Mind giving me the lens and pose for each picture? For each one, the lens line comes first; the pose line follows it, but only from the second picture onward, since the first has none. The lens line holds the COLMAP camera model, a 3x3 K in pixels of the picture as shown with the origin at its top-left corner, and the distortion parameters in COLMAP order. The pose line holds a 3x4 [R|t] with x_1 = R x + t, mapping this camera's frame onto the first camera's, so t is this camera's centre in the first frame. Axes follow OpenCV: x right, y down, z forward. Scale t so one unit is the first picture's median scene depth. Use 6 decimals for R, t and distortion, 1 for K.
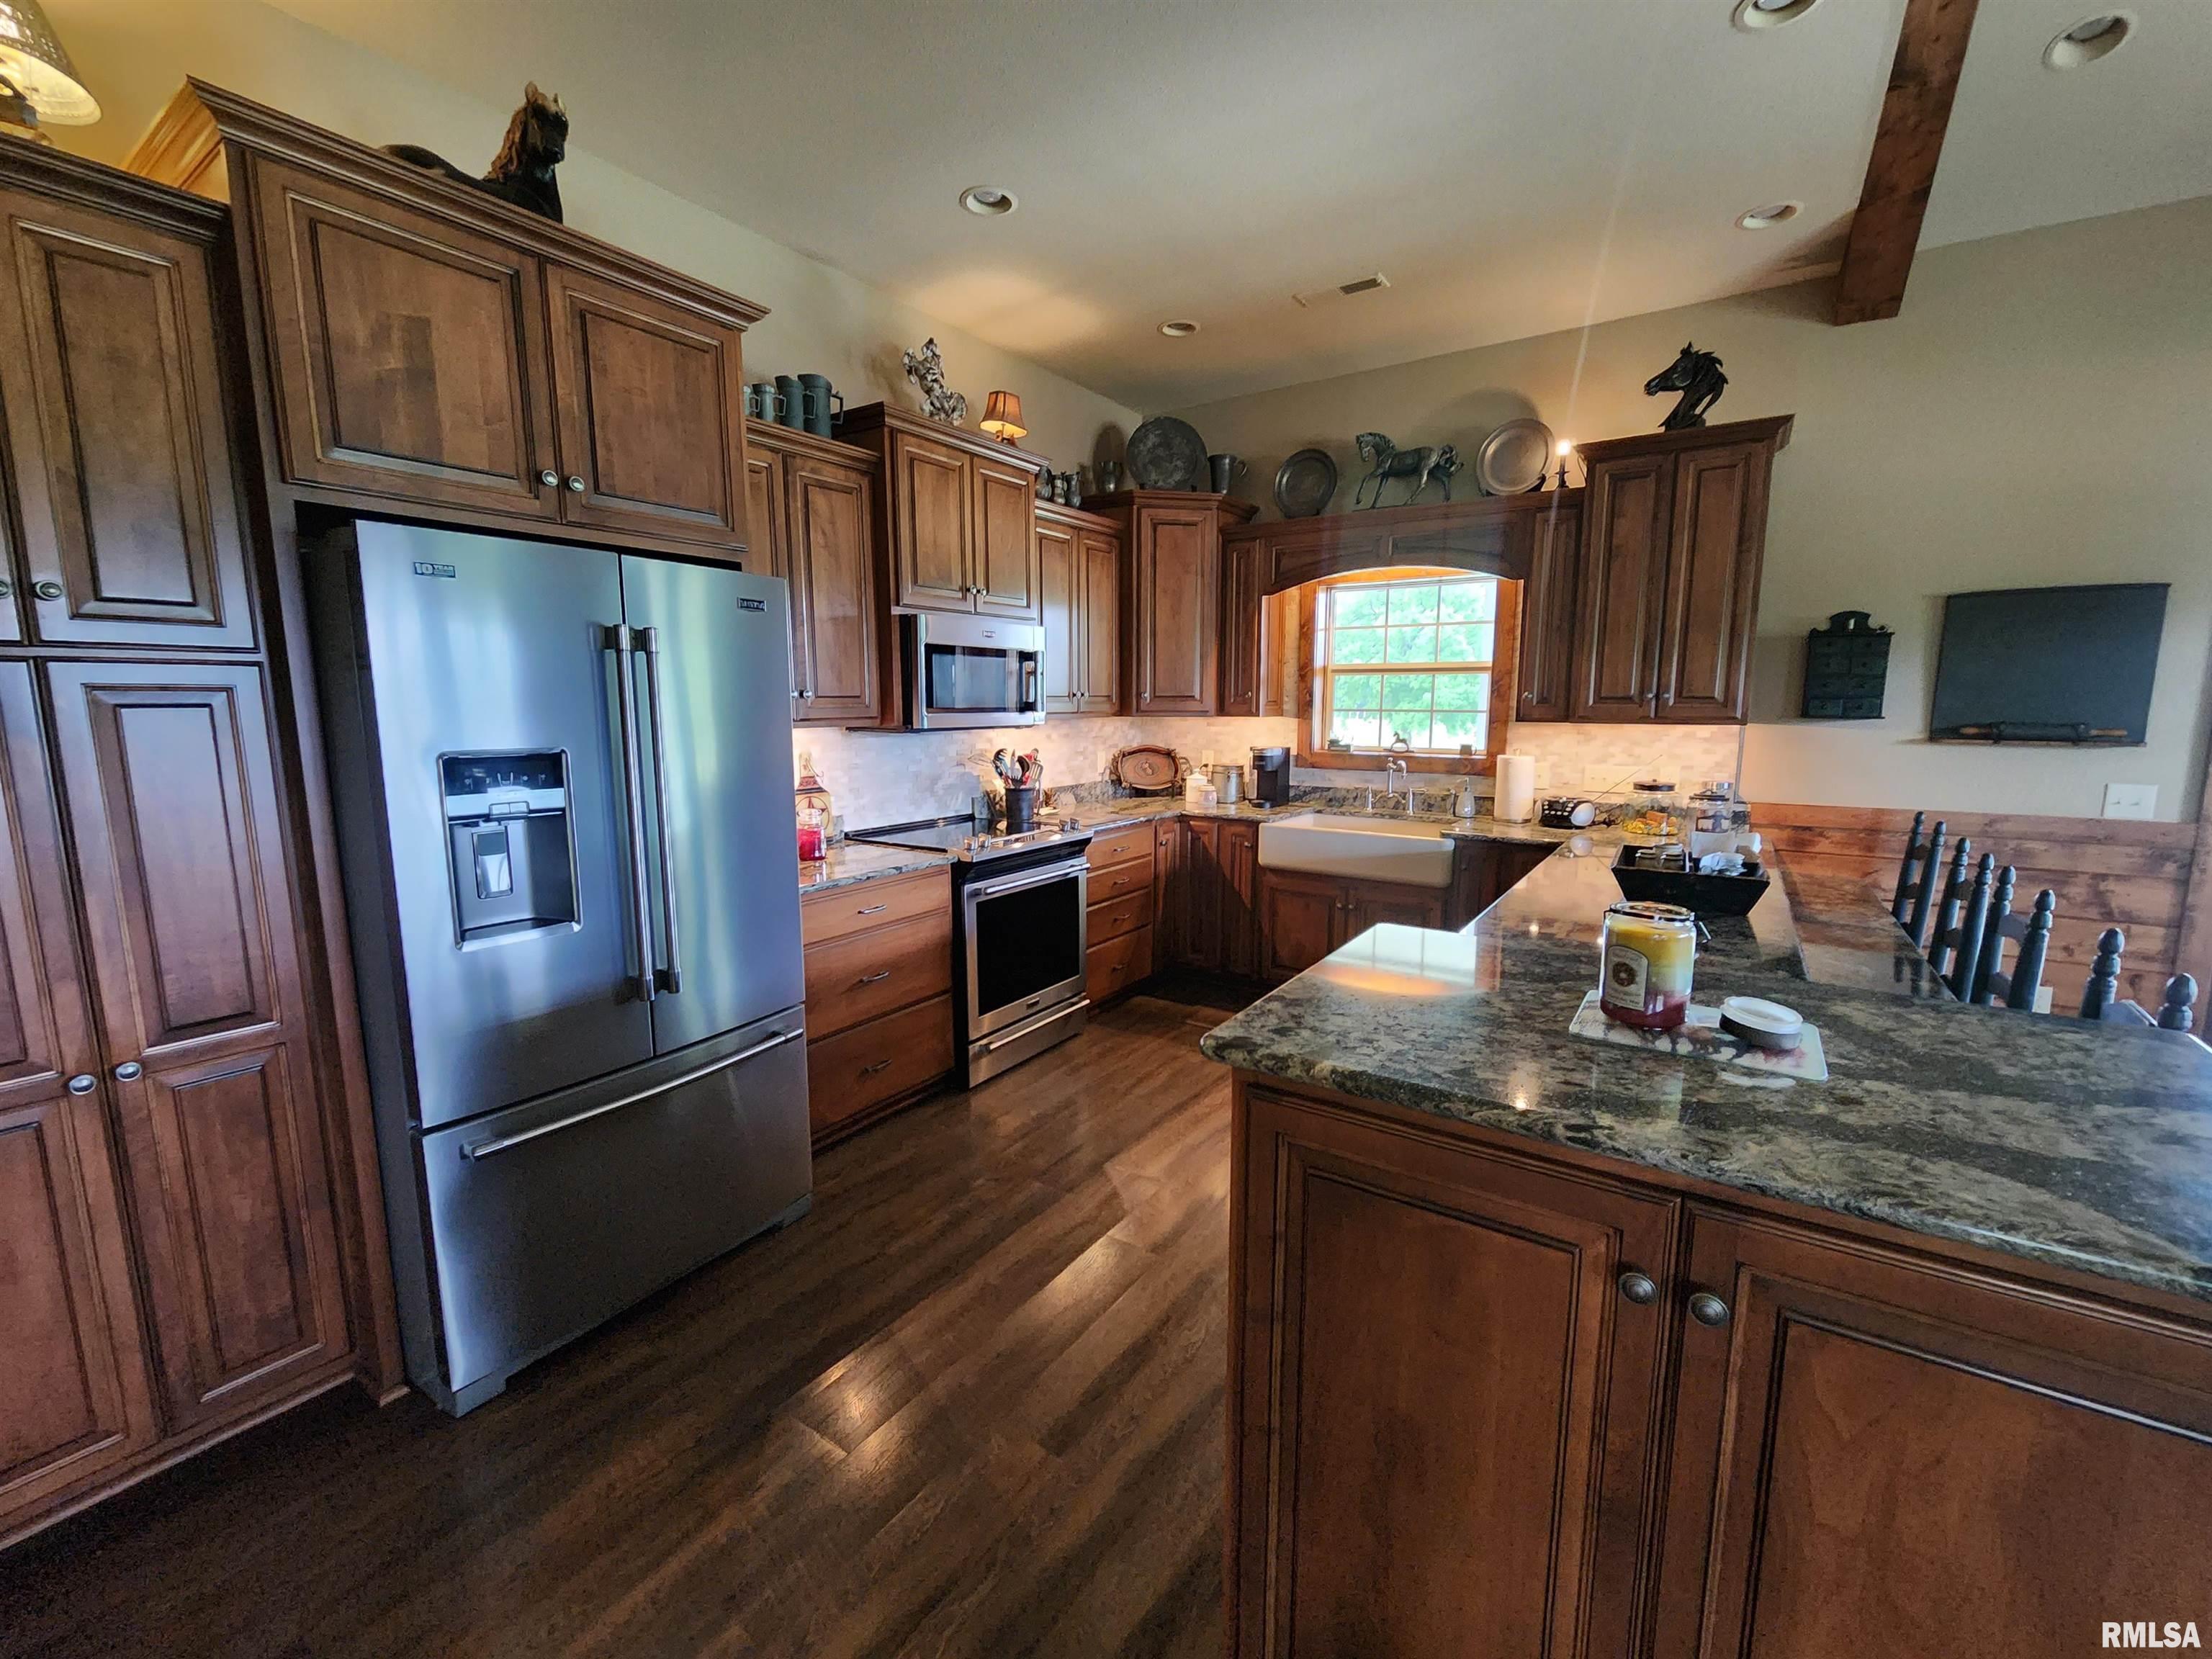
lens RADIAL K [[909.8, 0, 1108.4], [0, 909.8, 831.2], [0, 0, 1]] dist [0.000459, -0.000697]
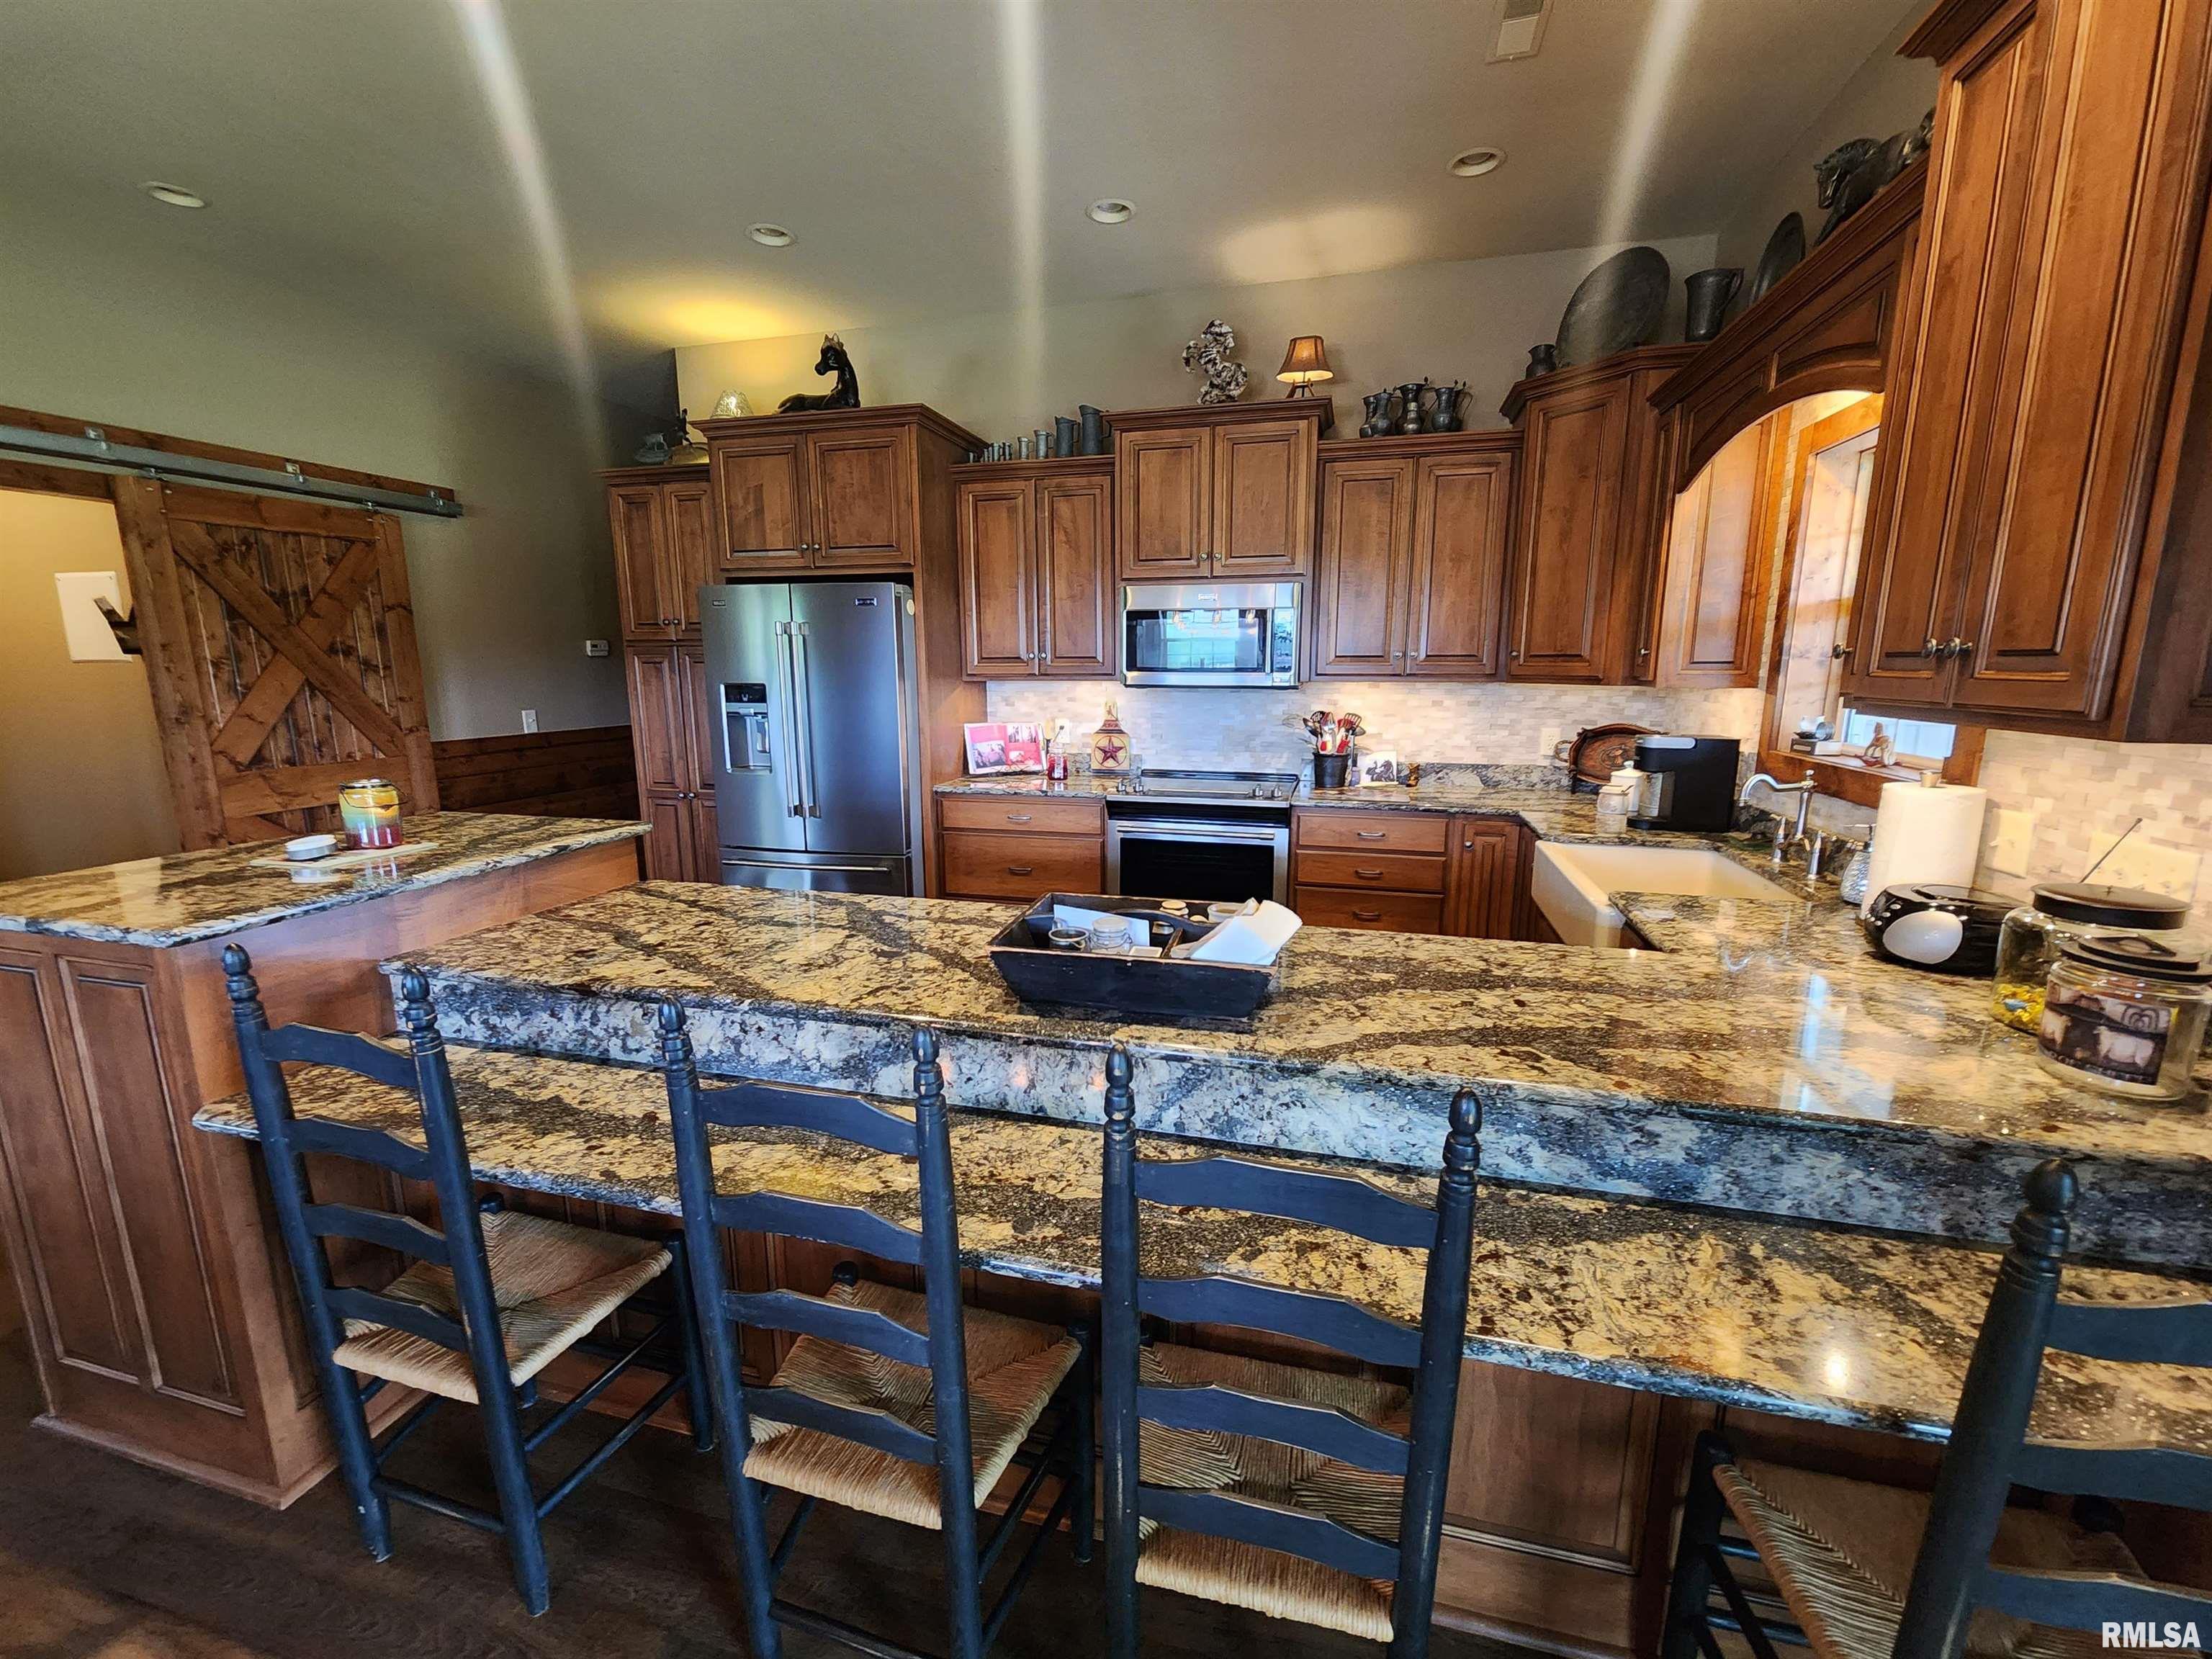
lens RADIAL K [[909.8, 0, 1108.4], [0, 909.8, 831.2], [0, 0, 1]] dist [0.000459, -0.000697]
pose [[0.330808, 0.174759, -0.927376, 0.848835], [-0.134935, 0.981366, 0.136800, -0.078941], [0.934002, 0.079881, 0.348224, 0.545010]]
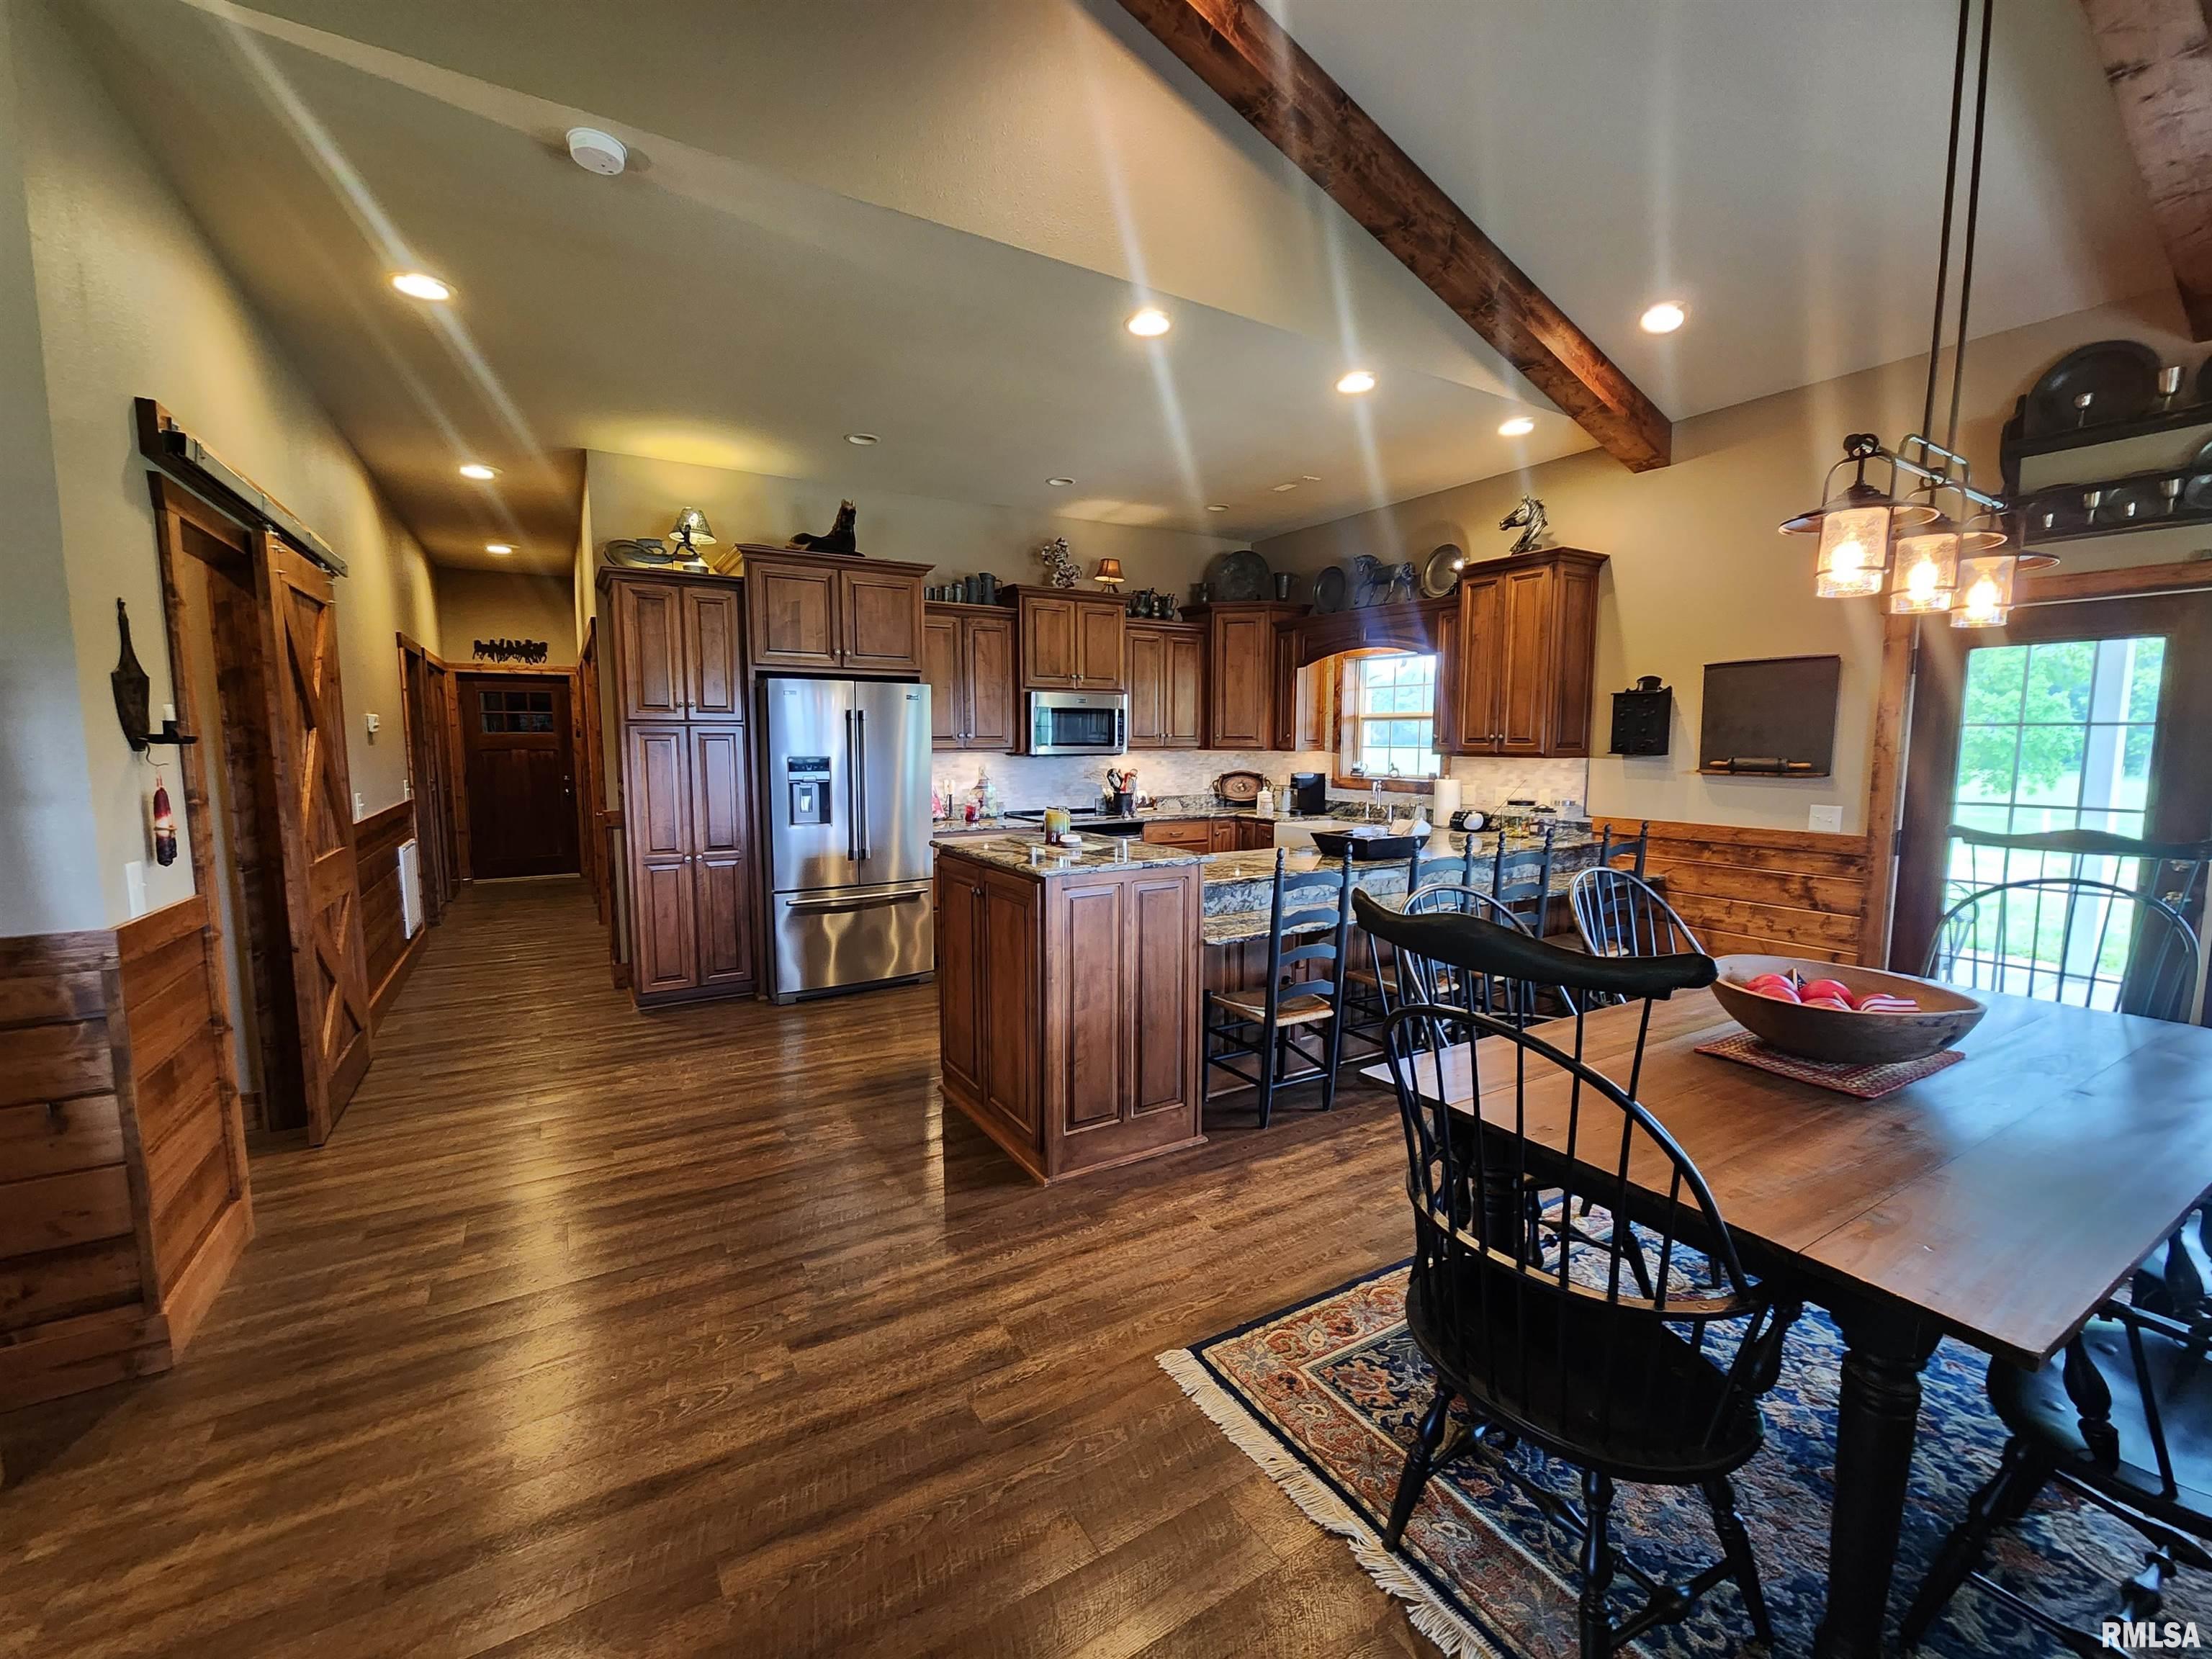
lens RADIAL K [[905.8, 0, 1108.2], [0, 905.8, 832.4], [0, 0, 1]] dist [0.002772, -0.002684]
pose [[0.909503, 0.046081, -0.413135, 0.641087], [-0.062405, 0.997710, -0.026098, 0.075959], [0.410986, 0.049518, 0.910296, -0.544232]]
